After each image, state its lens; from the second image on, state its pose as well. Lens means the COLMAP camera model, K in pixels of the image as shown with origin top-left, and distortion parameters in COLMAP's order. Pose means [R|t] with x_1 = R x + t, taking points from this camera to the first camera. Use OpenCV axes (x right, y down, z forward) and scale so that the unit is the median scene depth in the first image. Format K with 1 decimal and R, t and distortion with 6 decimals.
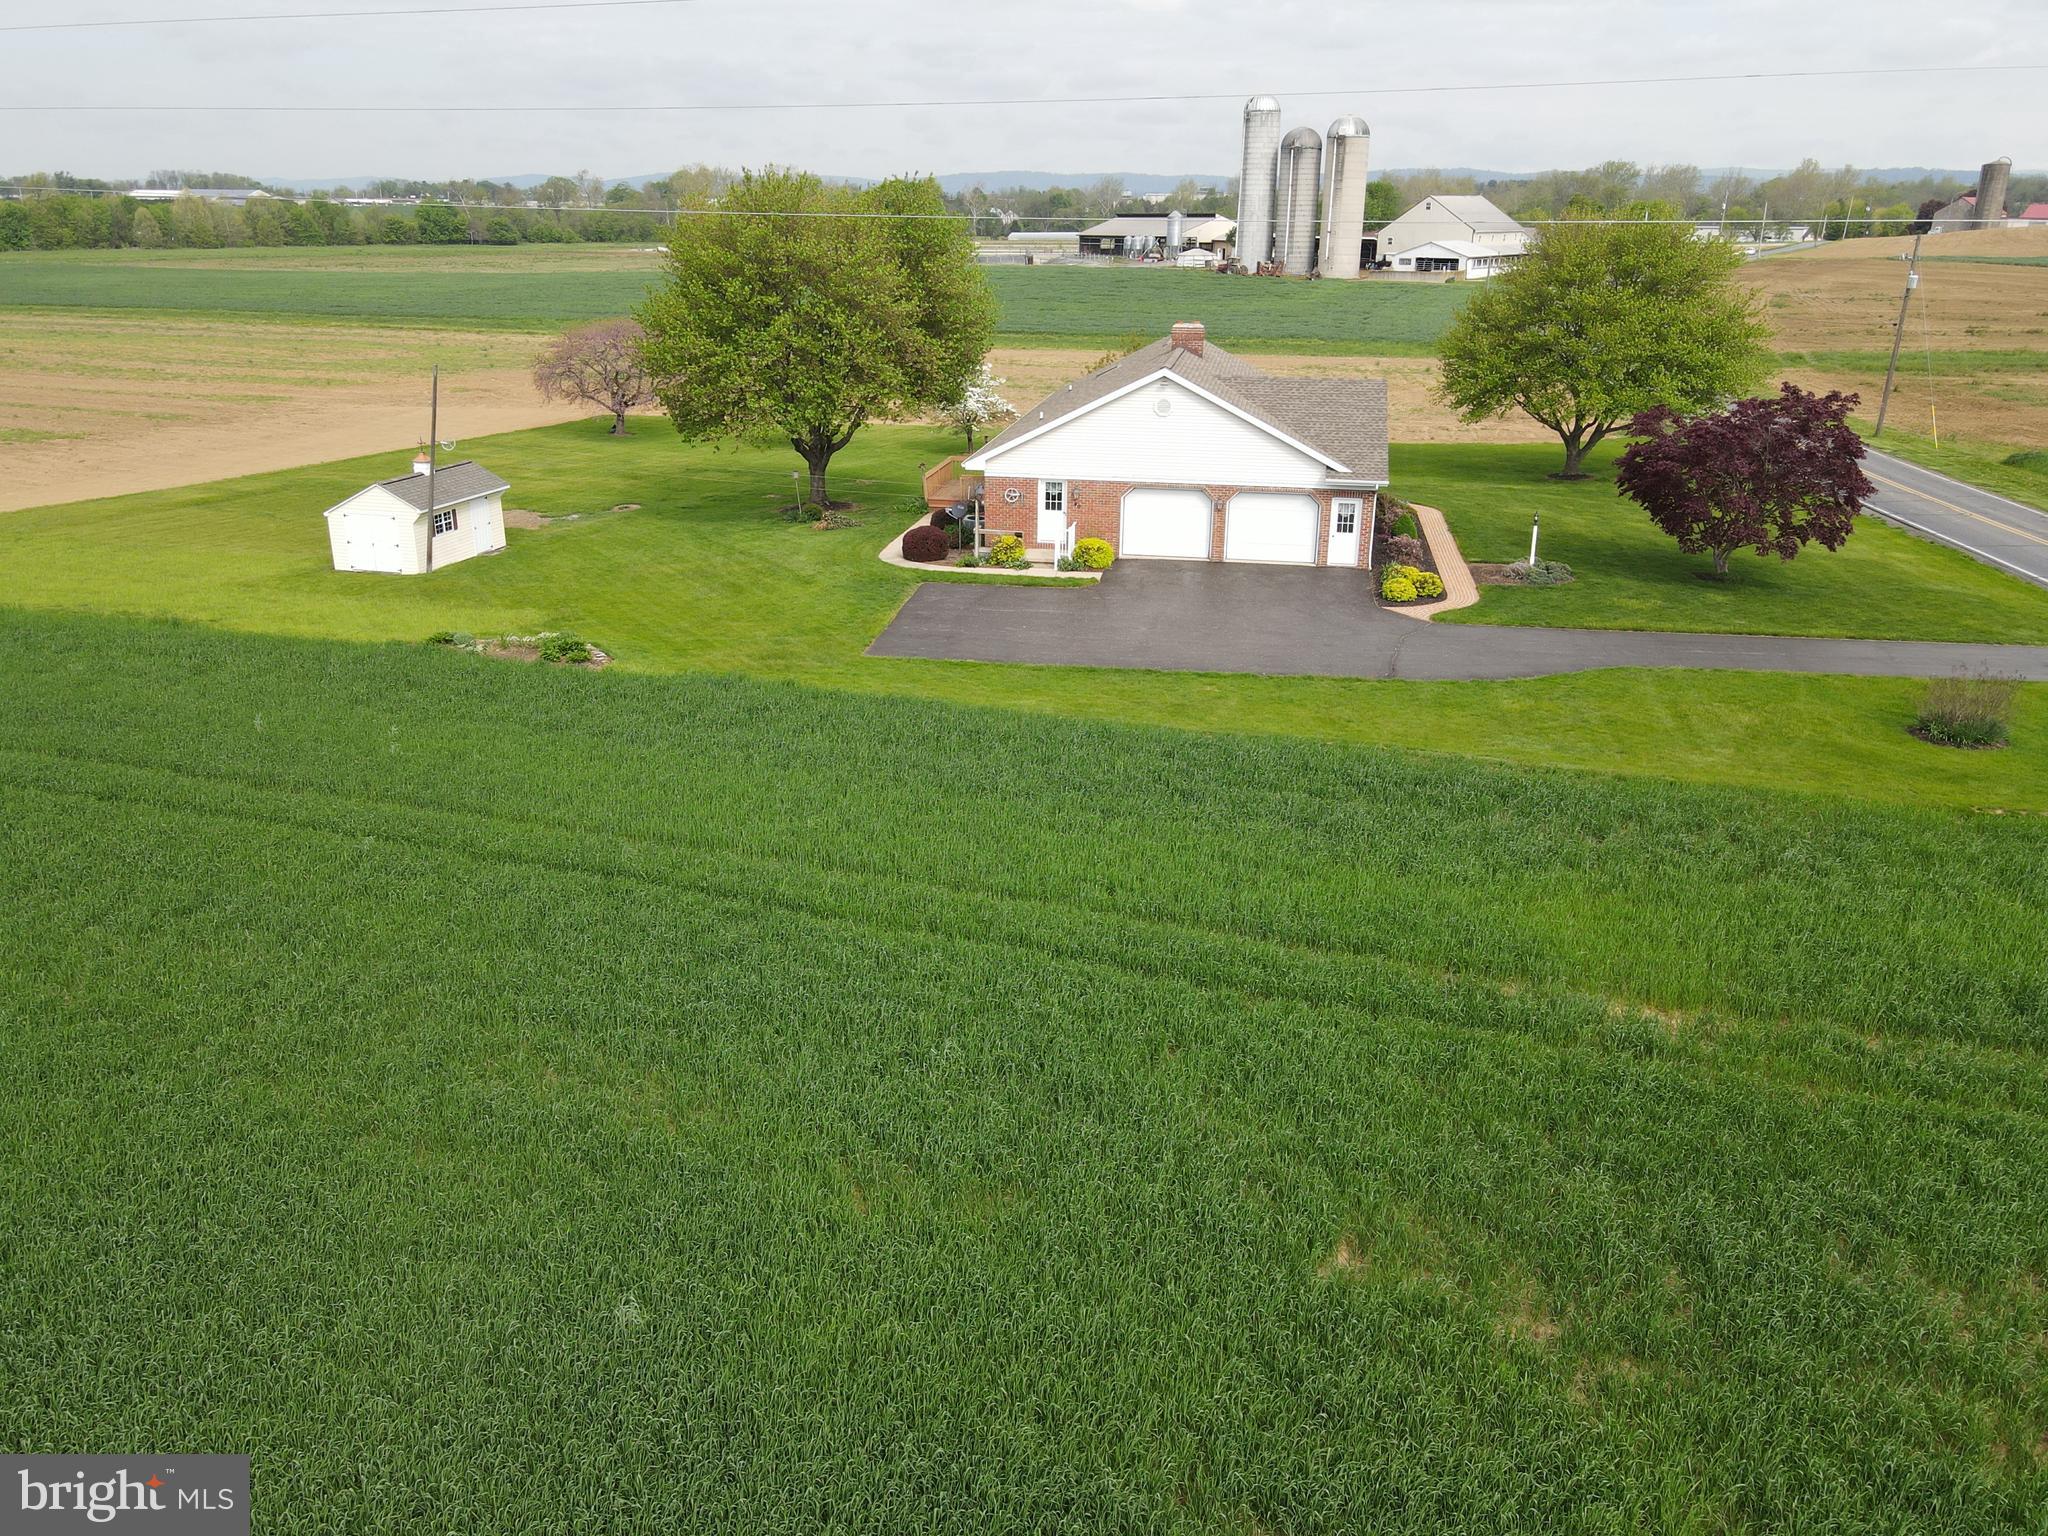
lens RADIAL K [[1501.6, 0, 1024.0], [0, 1501.6, 768.0], [0, 0, 1]] dist [0.001712, 0.006576]
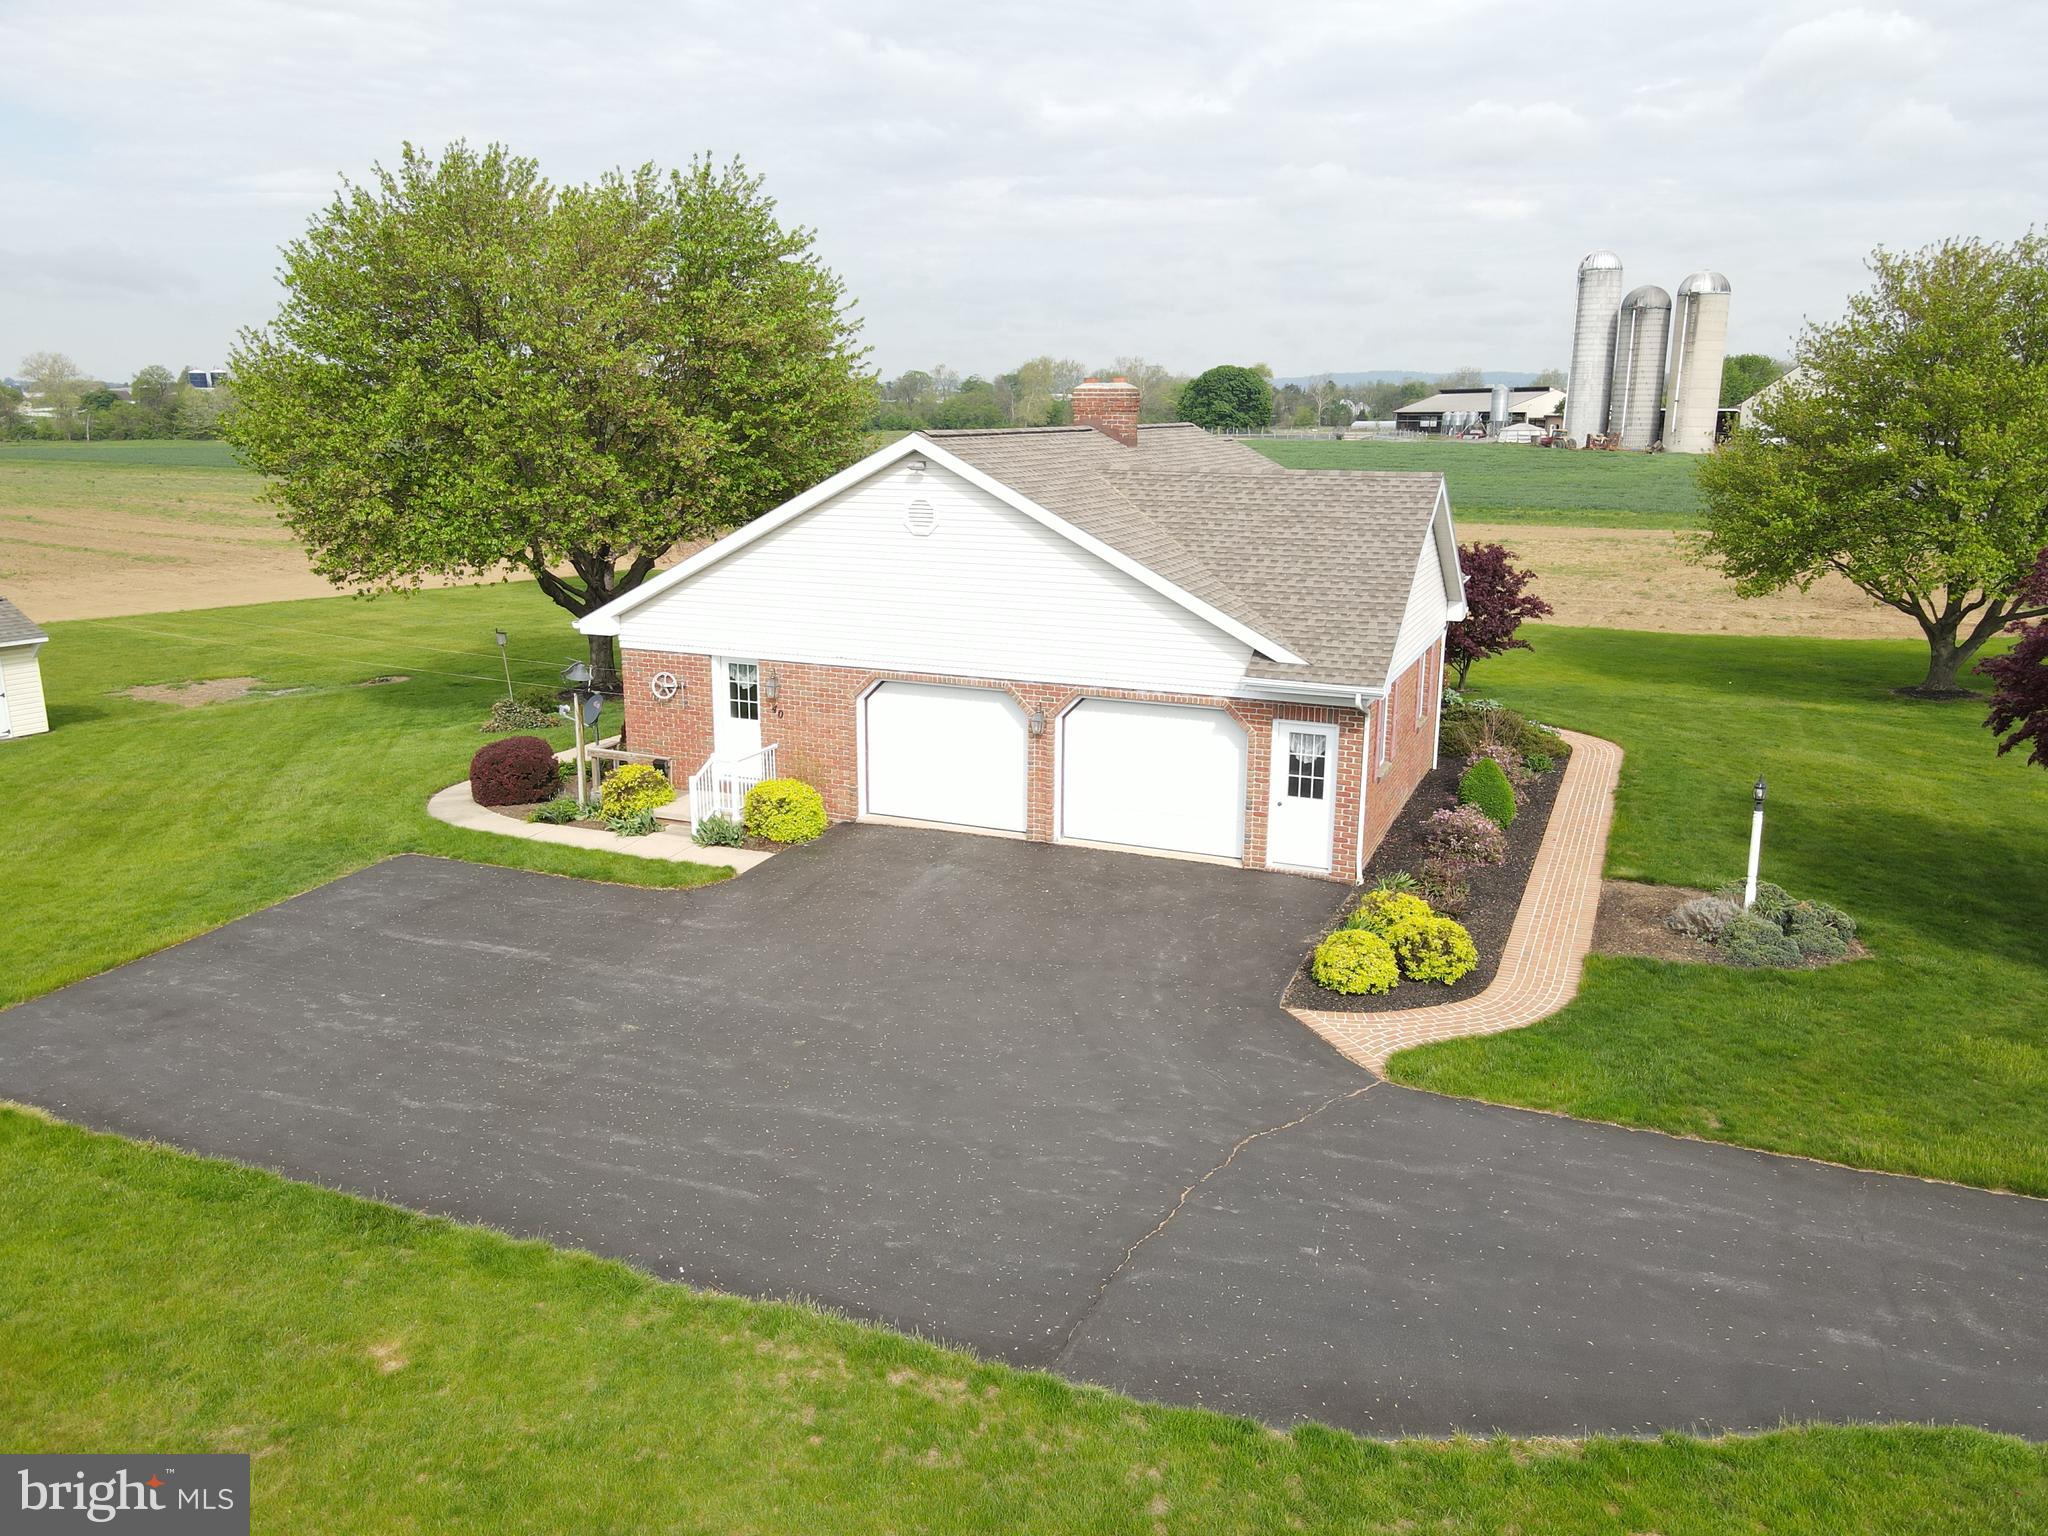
lens RADIAL K [[1501.6, 0, 1024.0], [0, 1501.6, 768.0], [0, 0, 1]] dist [0.001712, 0.006576]
pose [[0.971984, 0.052094, -0.229202, 0.228456], [-0.079567, 0.990483, -0.112302, -0.106044], [0.221171, 0.127393, 0.966879, 0.535221]]
